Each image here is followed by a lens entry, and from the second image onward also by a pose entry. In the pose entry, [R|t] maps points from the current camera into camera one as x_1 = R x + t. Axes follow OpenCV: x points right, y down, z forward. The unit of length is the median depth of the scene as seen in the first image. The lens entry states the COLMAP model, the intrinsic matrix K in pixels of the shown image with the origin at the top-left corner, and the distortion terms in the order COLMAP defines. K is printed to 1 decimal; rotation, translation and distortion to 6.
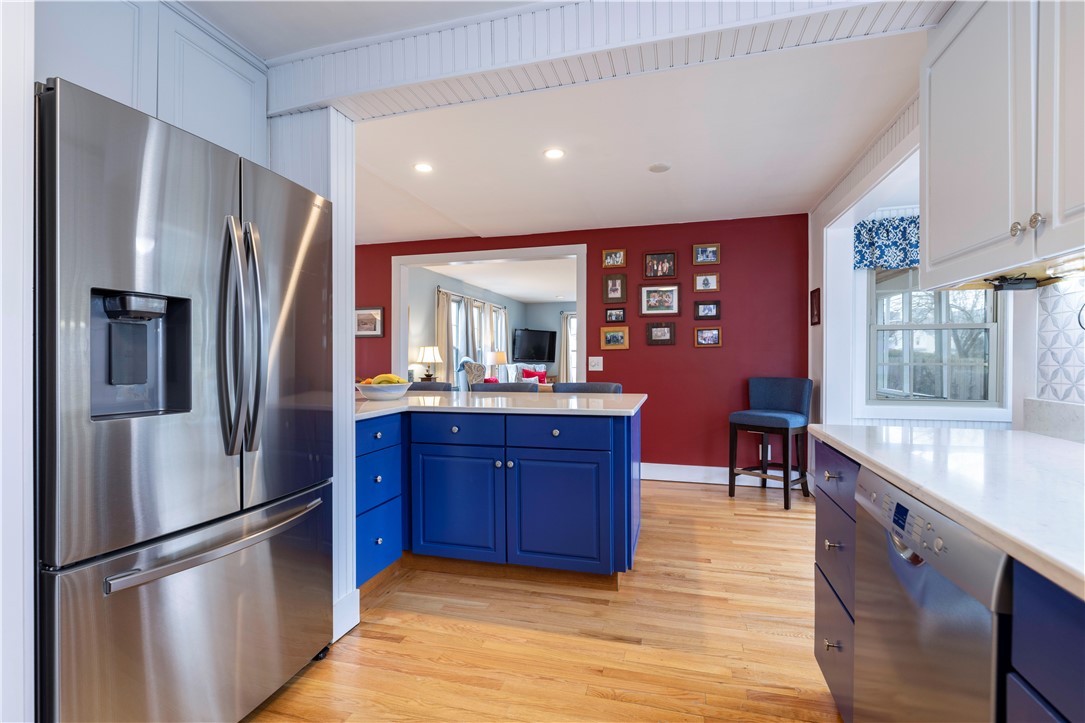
lens RADIAL K [[522.4, 0, 540.7], [0, 522.4, 361.5], [0, 0, 1]] dist [0.000120, 0.000825]
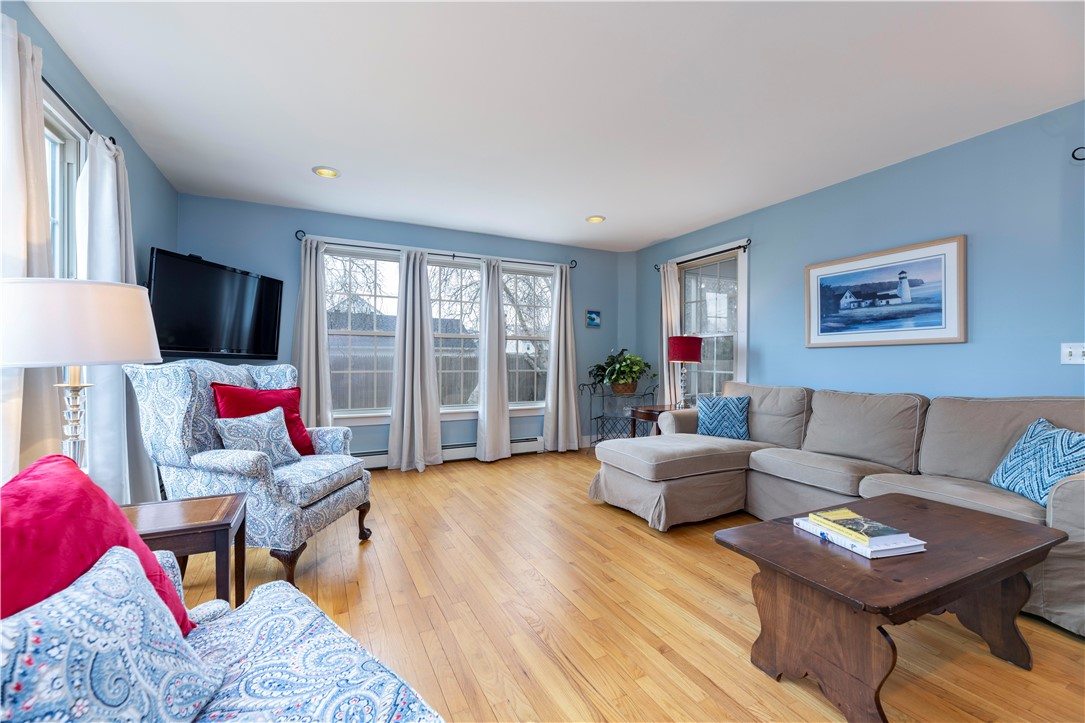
lens RADIAL K [[455.9, 0, 541.0], [0, 455.9, 360.6], [0, 0, 1]] dist [0.000272, 0.000000]
pose [[0.743143, 0.001145, 0.669131, -0.063385], [-0.000221, 0.999999, -0.001465, 0.003522], [-0.669132, 0.000941, 0.743143, 0.709048]]
